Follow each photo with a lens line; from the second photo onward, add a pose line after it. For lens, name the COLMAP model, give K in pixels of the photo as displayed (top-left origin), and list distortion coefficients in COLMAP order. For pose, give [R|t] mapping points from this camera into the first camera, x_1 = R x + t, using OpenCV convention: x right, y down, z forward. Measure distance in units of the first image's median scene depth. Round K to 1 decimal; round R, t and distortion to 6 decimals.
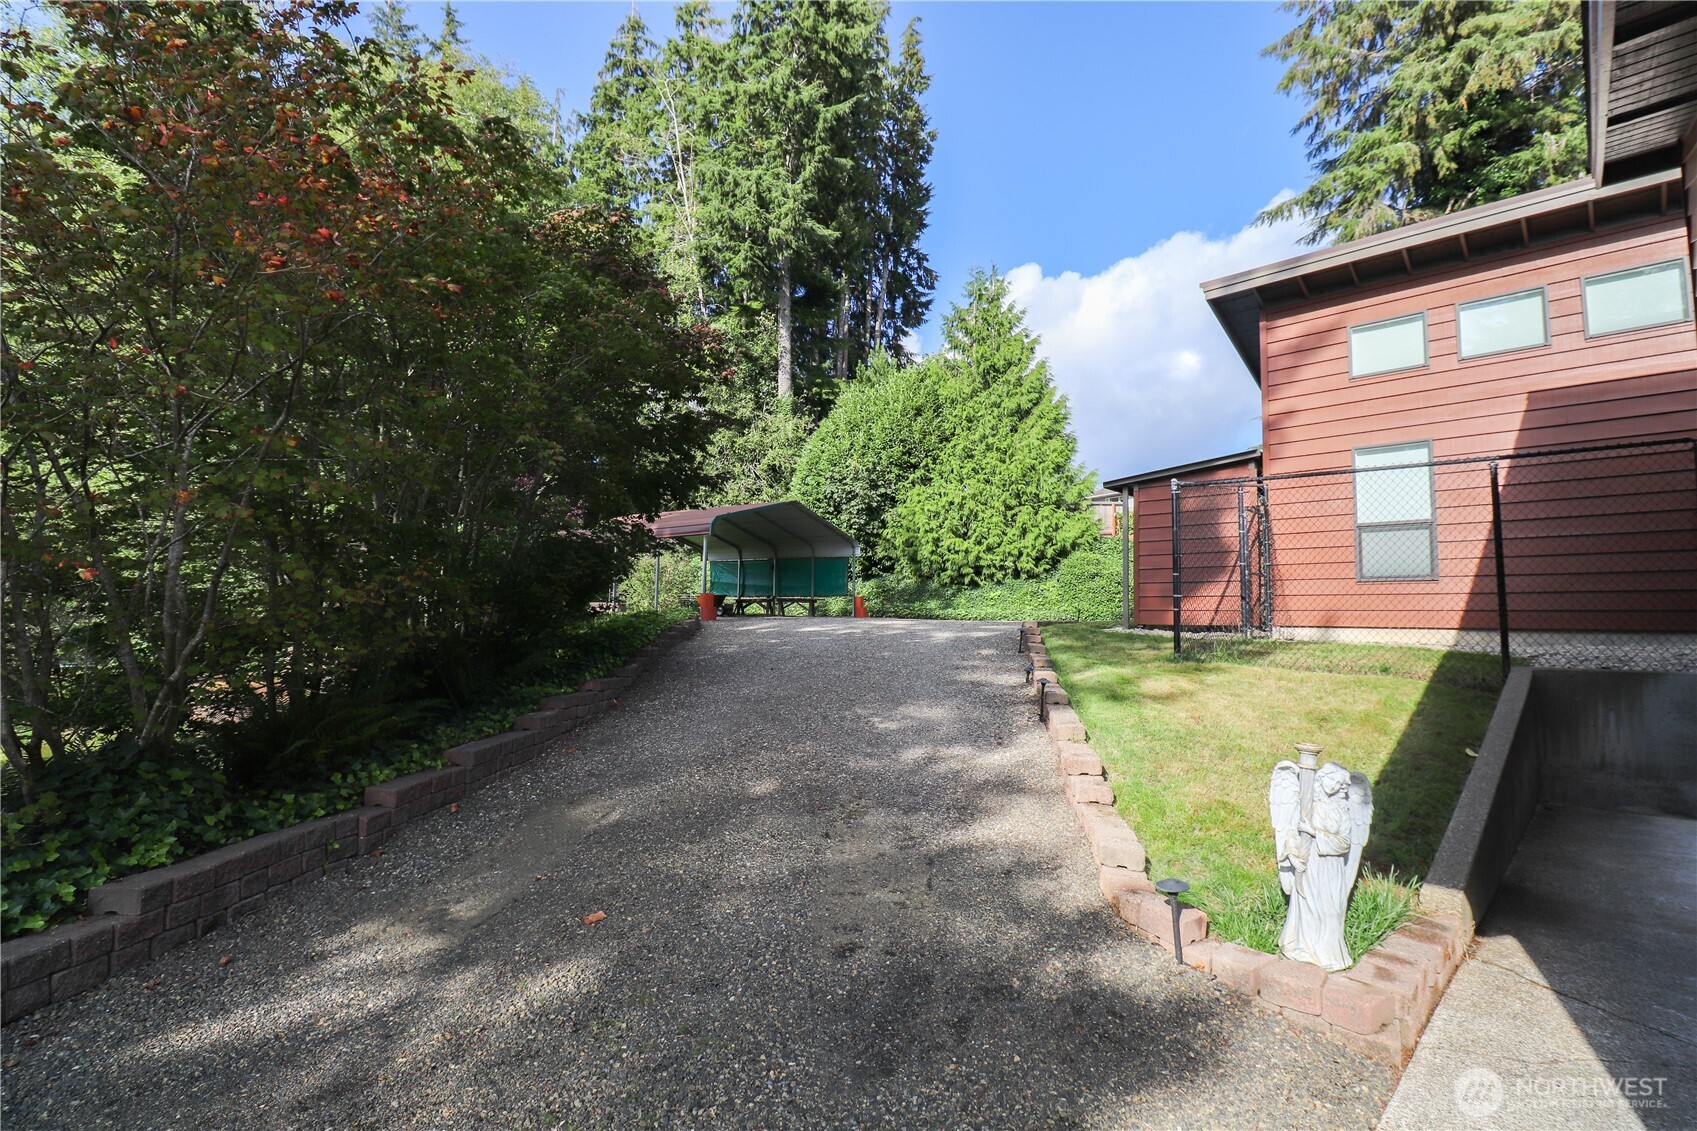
lens RADIAL K [[788.5, 0, 856.0], [0, 788.5, 556.3], [0, 0, 1]] dist [0.002132, -0.013075]
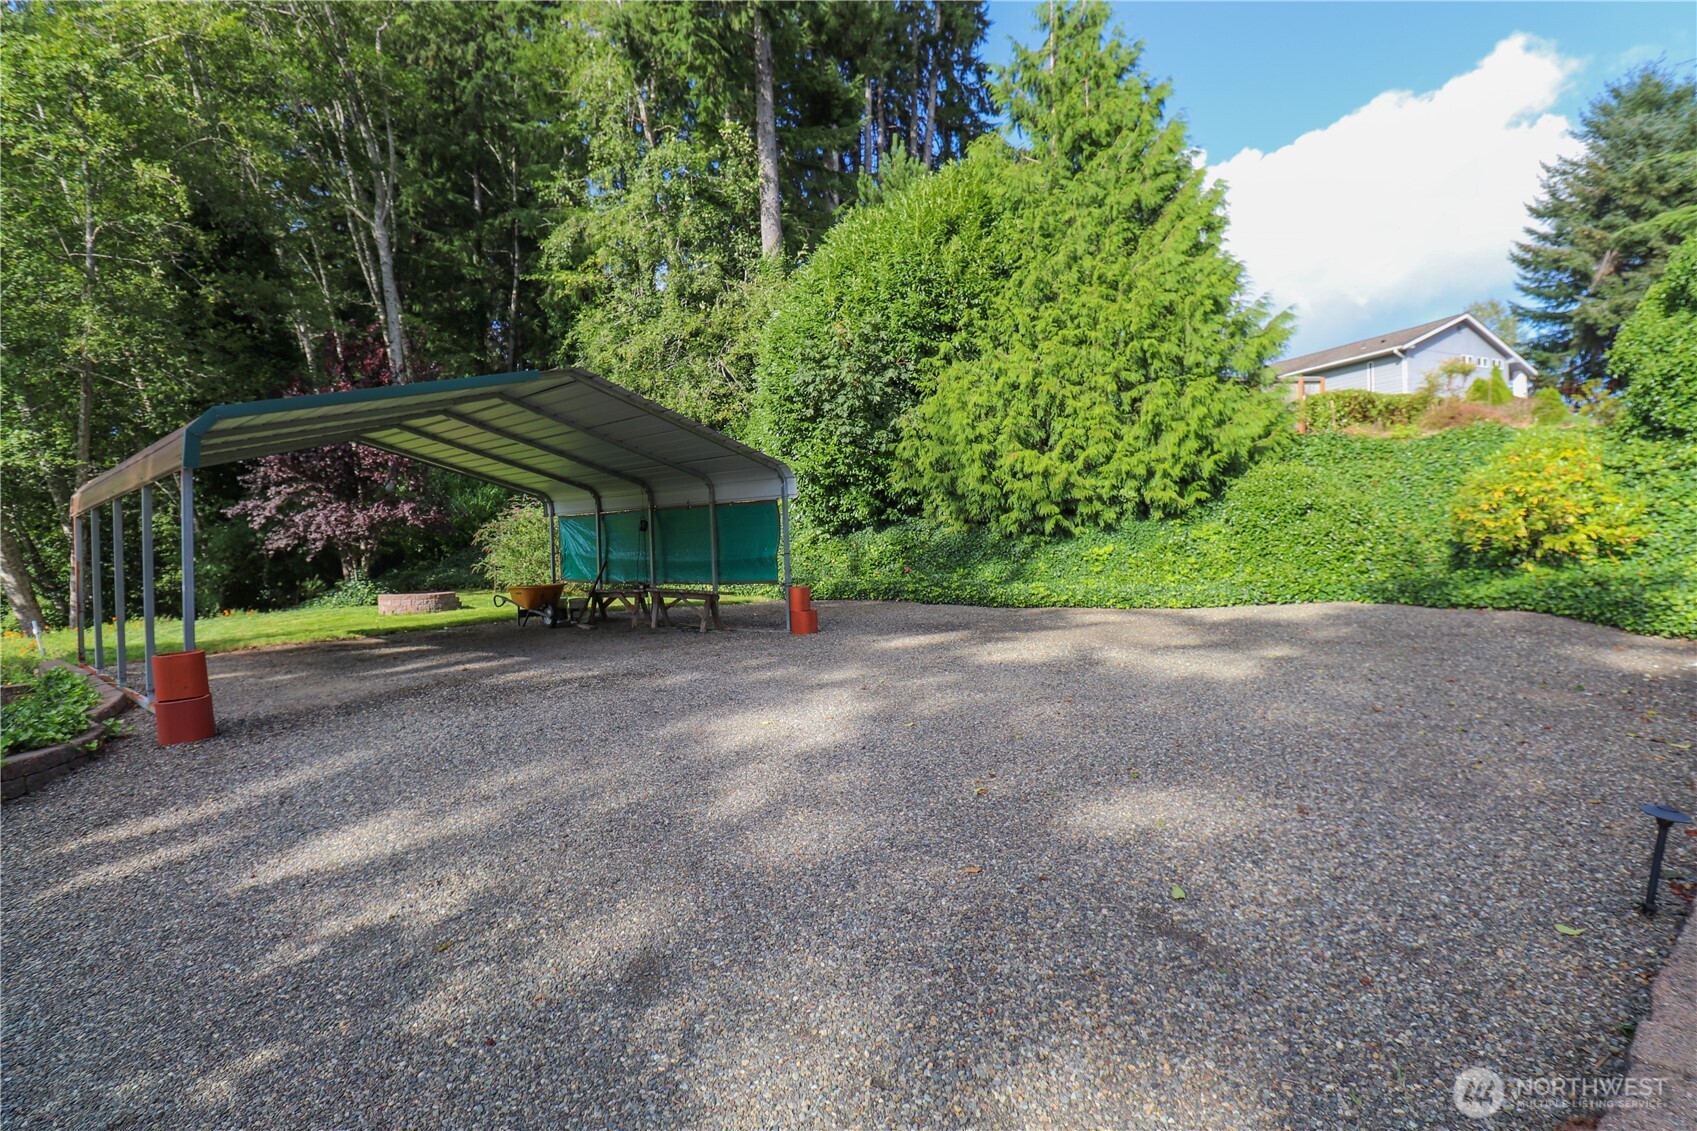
lens RADIAL K [[788.5, 0, 856.0], [0, 788.5, 556.3], [0, 0, 1]] dist [0.002132, -0.013075]
pose [[0.991761, -0.039731, -0.121782, 0.072765], [0.050611, 0.994870, 0.087594, -0.003933], [0.117677, -0.093036, 0.988684, 0.434203]]
